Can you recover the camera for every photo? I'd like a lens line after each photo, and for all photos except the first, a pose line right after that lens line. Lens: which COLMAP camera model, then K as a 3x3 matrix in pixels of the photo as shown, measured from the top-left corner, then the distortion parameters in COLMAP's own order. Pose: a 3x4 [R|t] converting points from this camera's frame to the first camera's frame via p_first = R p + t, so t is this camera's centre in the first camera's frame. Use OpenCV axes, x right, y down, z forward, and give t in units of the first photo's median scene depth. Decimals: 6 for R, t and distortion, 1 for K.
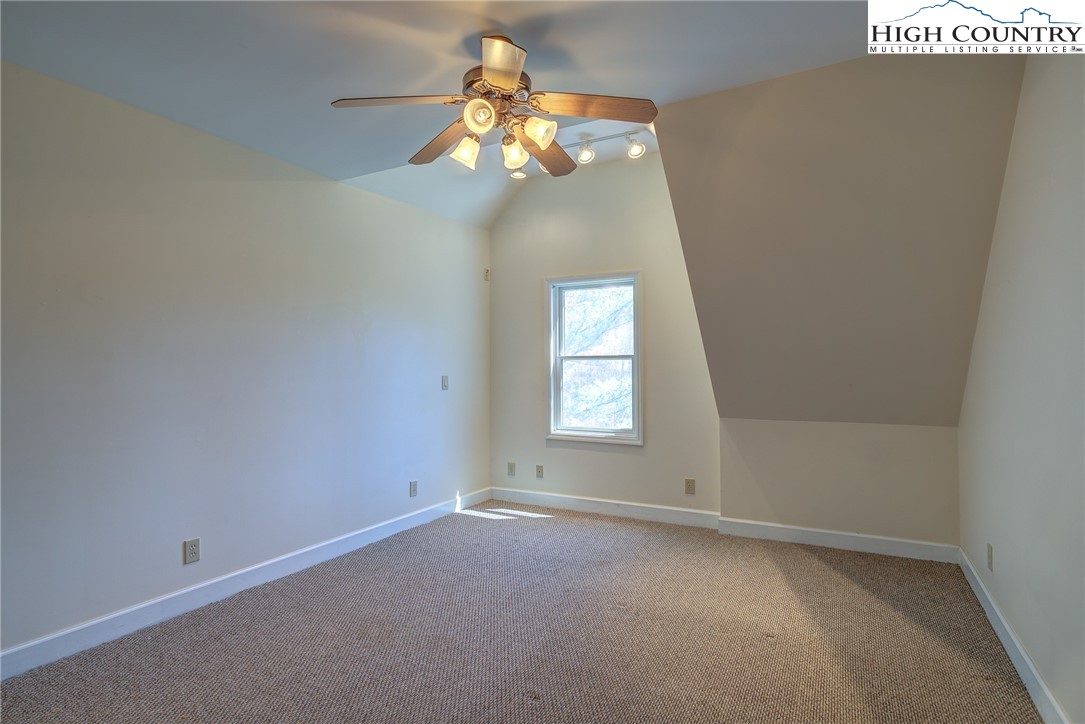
lens RADIAL K [[552.0, 0, 547.9], [0, 552.0, 369.5], [0, 0, 1]] dist [-0.001371, 0.000129]
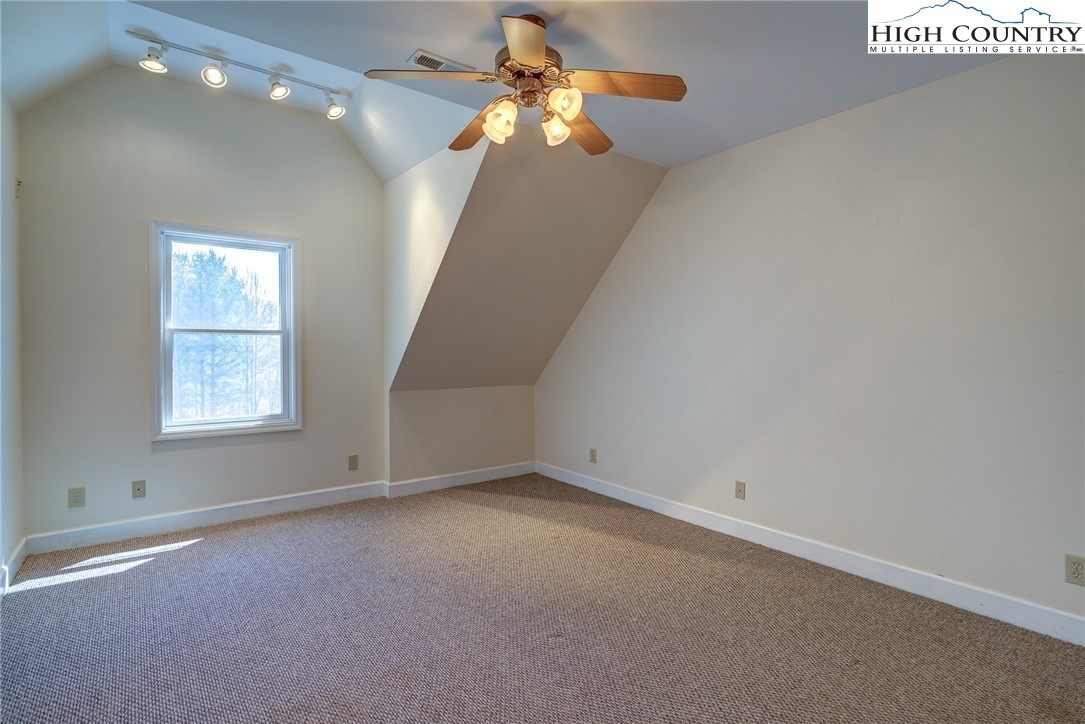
lens RADIAL K [[529.0, 0, 542.5], [0, 529.0, 362.0], [0, 0, 1]] dist [-0.013578, 0.001140]
pose [[0.416963, -0.017485, 0.908755, -0.462471], [0.001838, 0.999829, 0.018394, 0.010545], [-0.908922, -0.005999, 0.416924, 0.277057]]
